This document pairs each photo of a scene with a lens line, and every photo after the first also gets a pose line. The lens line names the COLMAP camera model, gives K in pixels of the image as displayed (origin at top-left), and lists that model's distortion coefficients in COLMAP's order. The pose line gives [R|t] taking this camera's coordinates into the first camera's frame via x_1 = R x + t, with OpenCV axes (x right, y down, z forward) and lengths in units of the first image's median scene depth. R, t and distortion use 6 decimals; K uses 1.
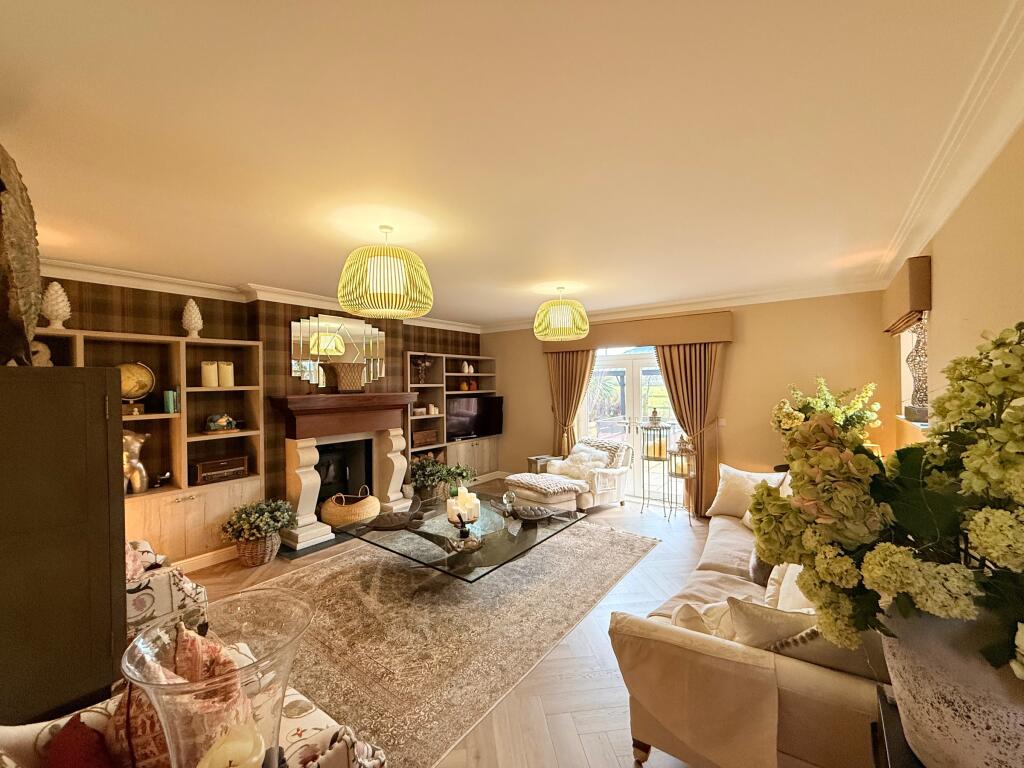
lens RADIAL K [[408.4, 0, 509.2], [0, 408.4, 383.3], [0, 0, 1]] dist [0.002011, 0.000310]
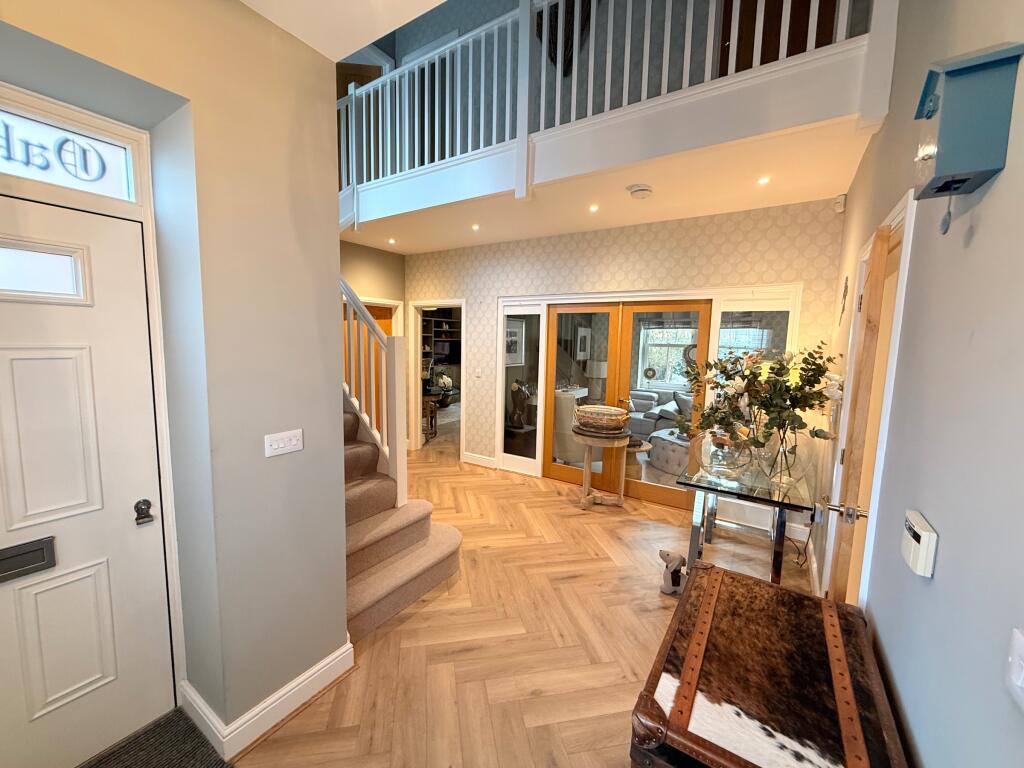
lens RADIAL K [[408.4, 0, 509.2], [0, 408.4, 383.3], [0, 0, 1]] dist [0.002011, 0.000310]
pose [[0.996407, 0.033114, 0.077947, 0.066253], [-0.041574, 0.993112, 0.109545, 0.006325], [-0.073782, -0.112392, 0.990921, -1.171930]]
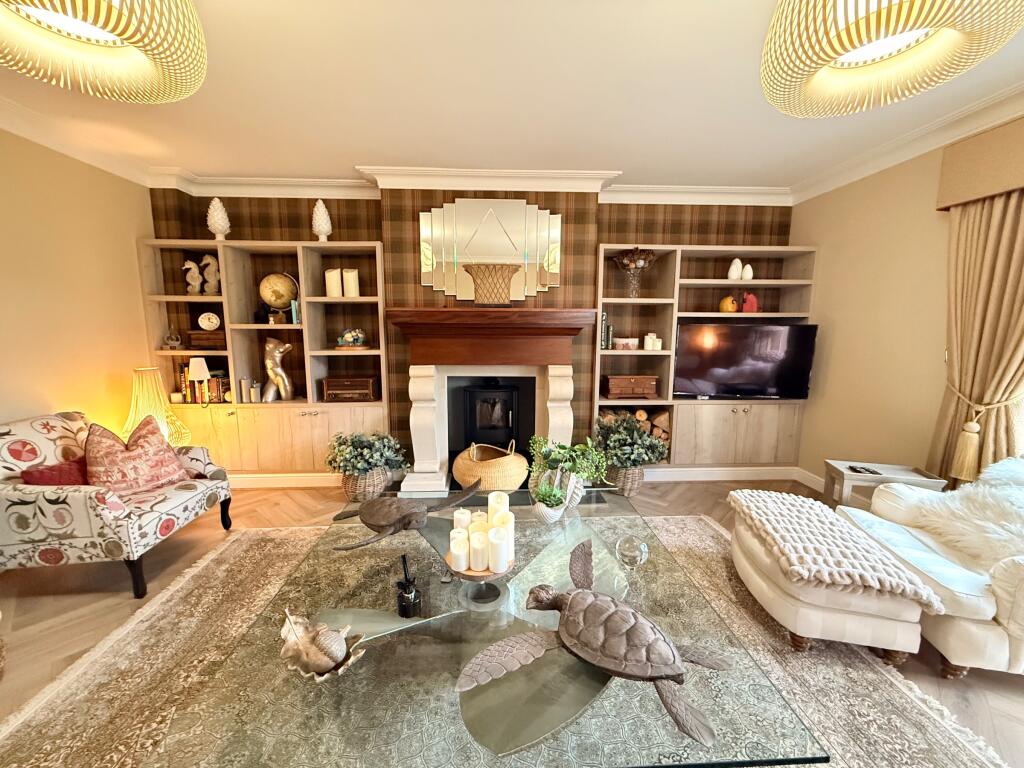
lens RADIAL K [[408.4, 0, 509.2], [0, 408.4, 383.3], [0, 0, 1]] dist [0.002011, 0.000310]
pose [[0.643408, 0.121441, -0.755829, 0.180088], [-0.010498, 0.988644, 0.149912, 0.045501], [0.765451, -0.088520, 0.637376, 0.560641]]
